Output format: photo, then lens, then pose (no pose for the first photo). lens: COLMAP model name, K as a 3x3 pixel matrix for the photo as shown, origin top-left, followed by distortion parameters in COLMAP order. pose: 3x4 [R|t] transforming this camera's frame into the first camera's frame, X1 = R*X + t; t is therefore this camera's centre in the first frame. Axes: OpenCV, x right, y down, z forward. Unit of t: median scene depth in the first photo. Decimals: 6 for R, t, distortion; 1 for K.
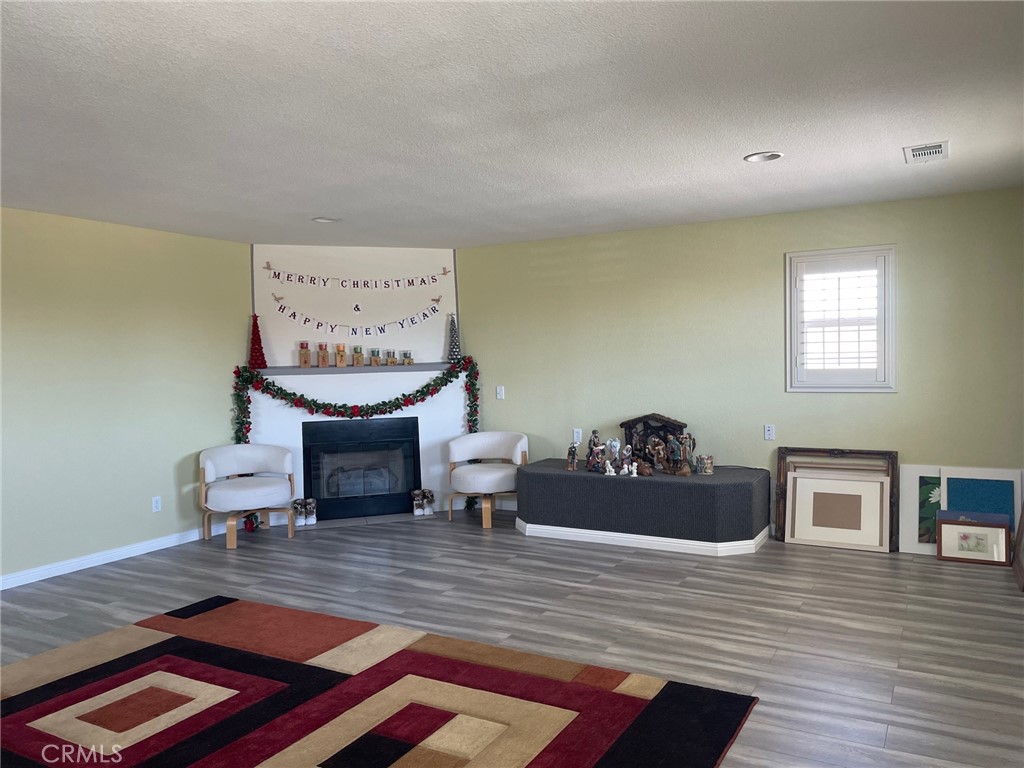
lens RADIAL K [[772.6, 0, 506.1], [0, 772.6, 374.6], [0, 0, 1]] dist [0.072100, -0.075291]
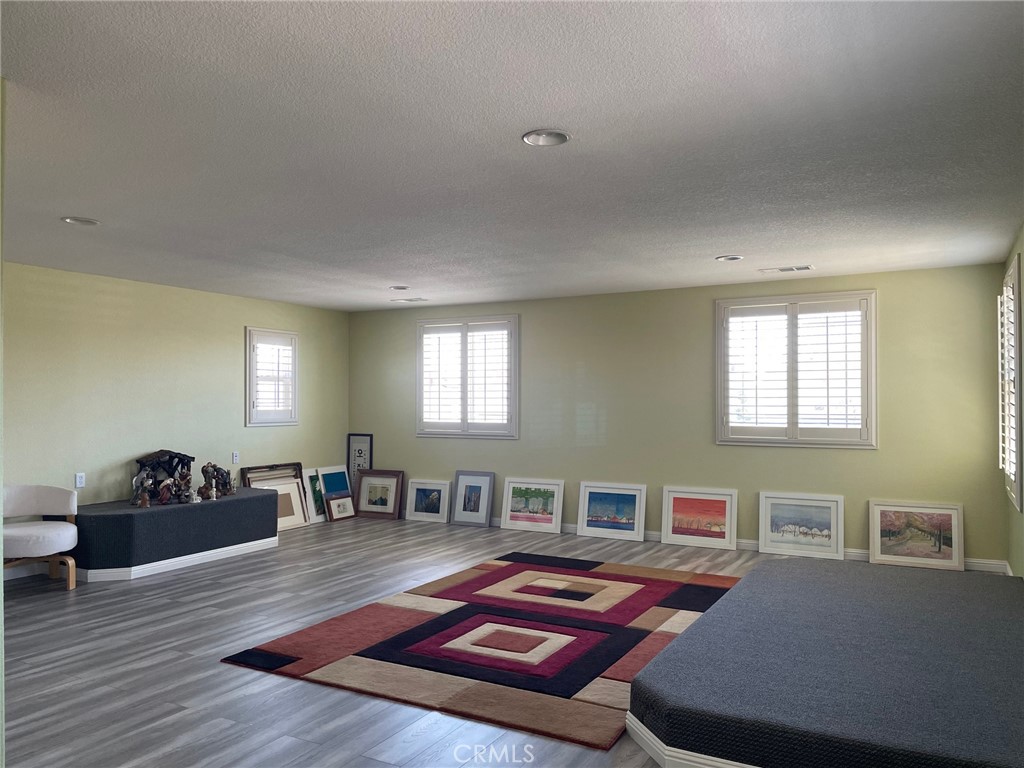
lens RADIAL K [[772.6, 0, 516.5], [0, 772.6, 382.2], [0, 0, 1]] dist [0.072100, -0.075291]
pose [[-0.008846, 0.042967, 0.999037, -1.114023], [0.021841, 0.998846, -0.042765, 0.013906], [-0.999722, 0.021442, -0.009774, 0.589157]]
